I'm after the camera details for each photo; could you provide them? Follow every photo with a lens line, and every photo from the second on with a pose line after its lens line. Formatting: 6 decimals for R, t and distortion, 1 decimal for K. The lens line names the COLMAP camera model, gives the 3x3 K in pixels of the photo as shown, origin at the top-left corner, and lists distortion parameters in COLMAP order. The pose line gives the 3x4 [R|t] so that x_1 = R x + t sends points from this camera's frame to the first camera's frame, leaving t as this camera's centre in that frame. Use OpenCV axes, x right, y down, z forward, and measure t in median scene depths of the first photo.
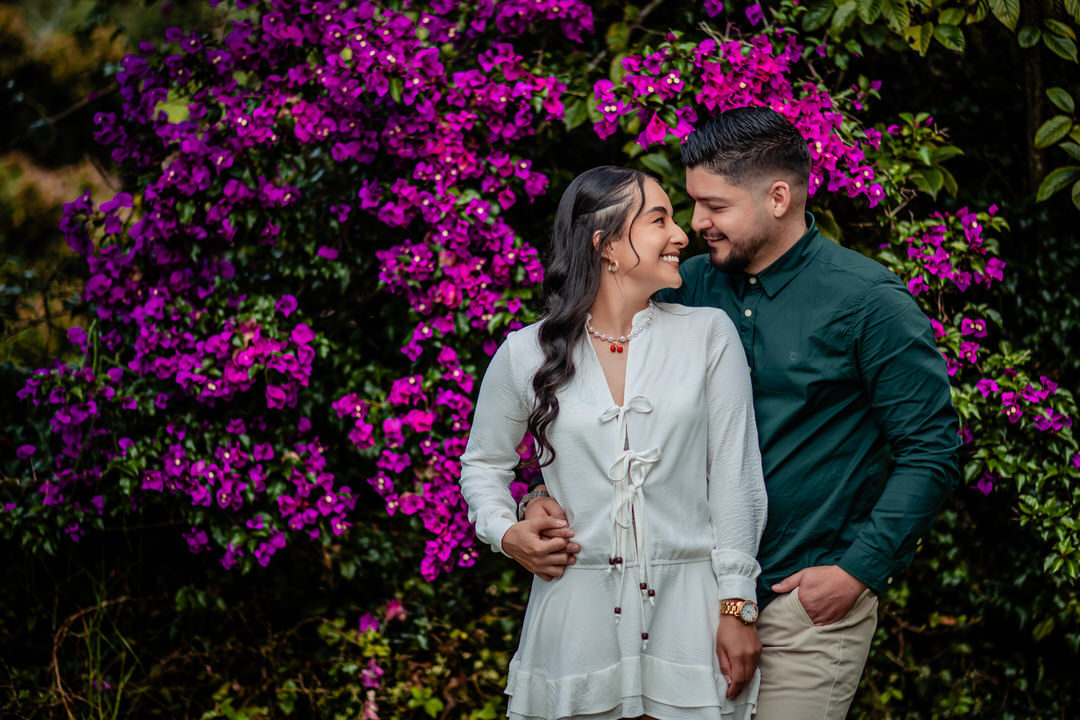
lens RADIAL K [[2658.2, 0, 540.0], [0, 2658.2, 360.0], [0, 0, 1]] dist [0.183540, -0.366557]
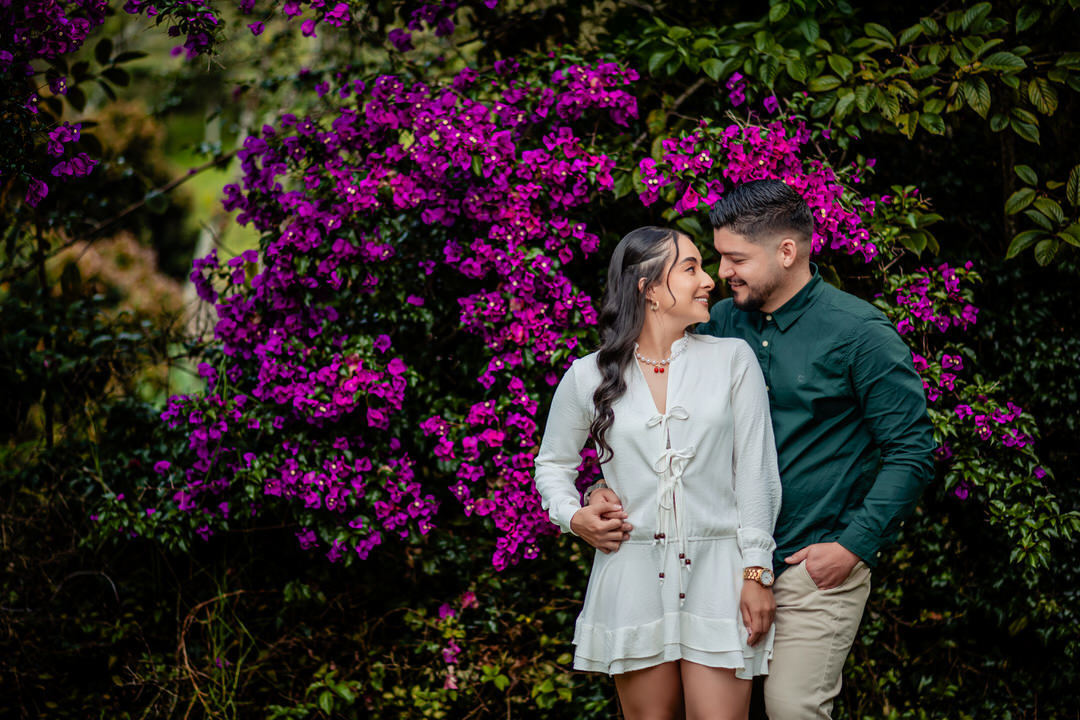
lens RADIAL K [[2625.0, 0, 540.0], [0, 2625.0, 360.0], [0, 0, 1]] dist [0.154043, 0.601295]
pose [[0.999960, 0.002846, -0.008506, -0.013994], [-0.003090, 0.999579, -0.028840, 0.021526], [0.008421, 0.028865, 0.999548, -0.192355]]
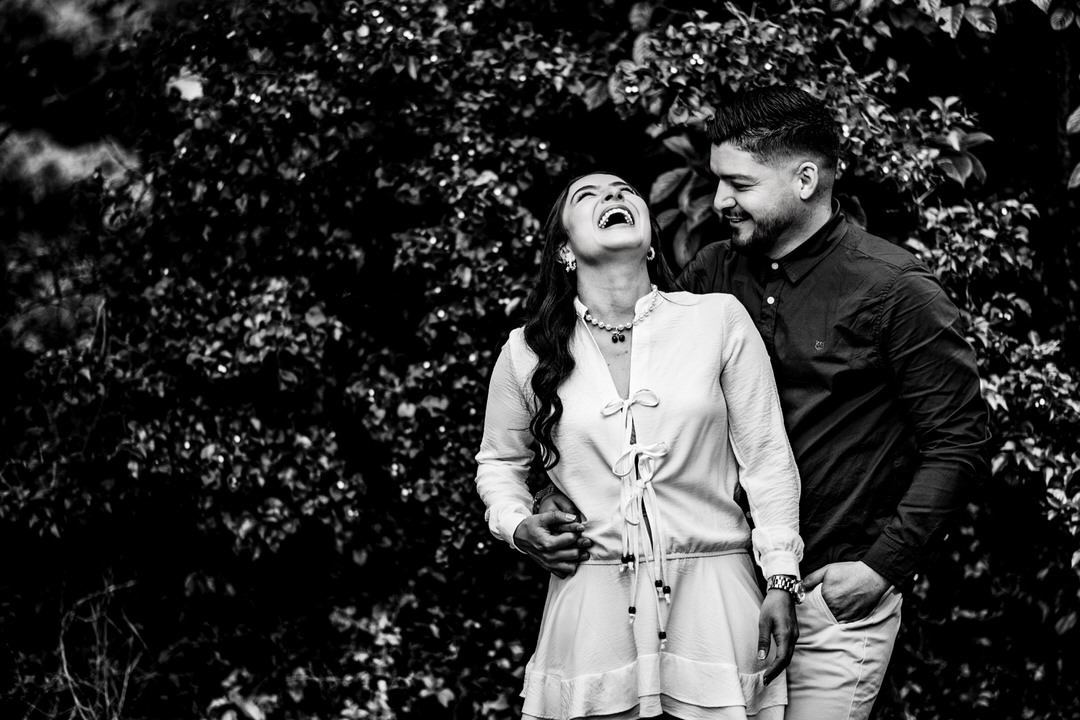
lens RADIAL K [[2625.0, 0, 540.0], [0, 2625.0, 360.0], [0, 0, 1]] dist [0.154043, 0.601295]
pose [[0.999919, 0.010714, -0.006929, 0.000310], [-0.010668, 0.999921, 0.006622, -0.000966], [0.006999, -0.006547, 0.999954, 0.033209]]
